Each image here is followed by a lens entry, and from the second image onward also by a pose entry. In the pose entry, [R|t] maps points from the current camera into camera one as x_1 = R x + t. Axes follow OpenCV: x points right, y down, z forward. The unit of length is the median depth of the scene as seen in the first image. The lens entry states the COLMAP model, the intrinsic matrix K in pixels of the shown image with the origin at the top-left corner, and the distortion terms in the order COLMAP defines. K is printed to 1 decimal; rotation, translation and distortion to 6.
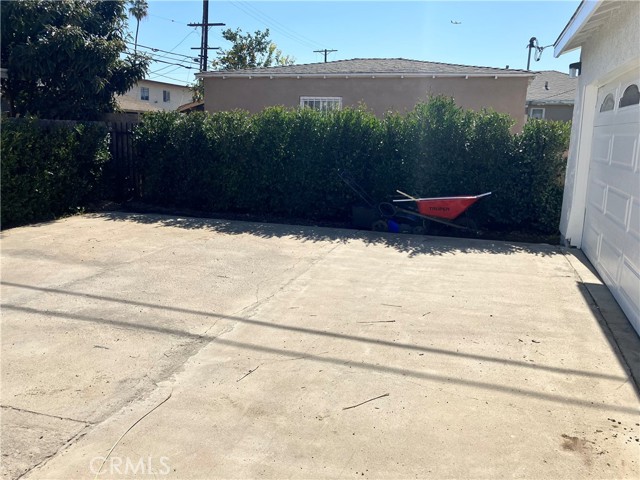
lens RADIAL K [[522.8, 0, 320.1], [0, 522.8, 230.4], [0, 0, 1]] dist [0.043956, -0.049242]
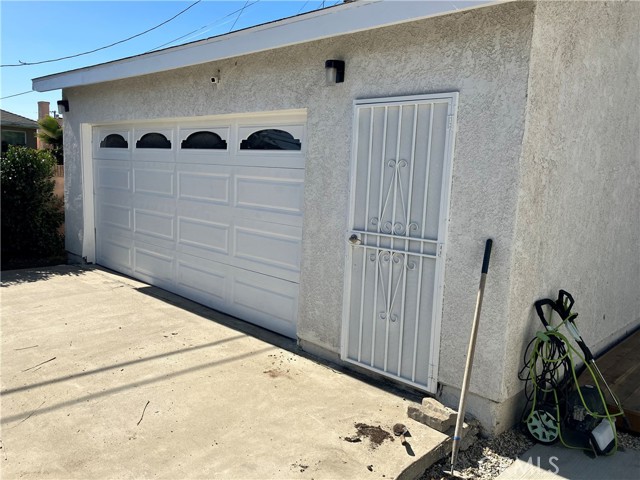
lens RADIAL K [[522.8, 0, 320.1], [0, 522.8, 230.4], [0, 0, 1]] dist [0.043956, -0.049242]
pose [[0.440055, -0.102135, 0.892143, -0.399749], [0.126560, 0.990648, 0.050986, -0.044344], [-0.889007, 0.090473, 0.448866, 0.053236]]
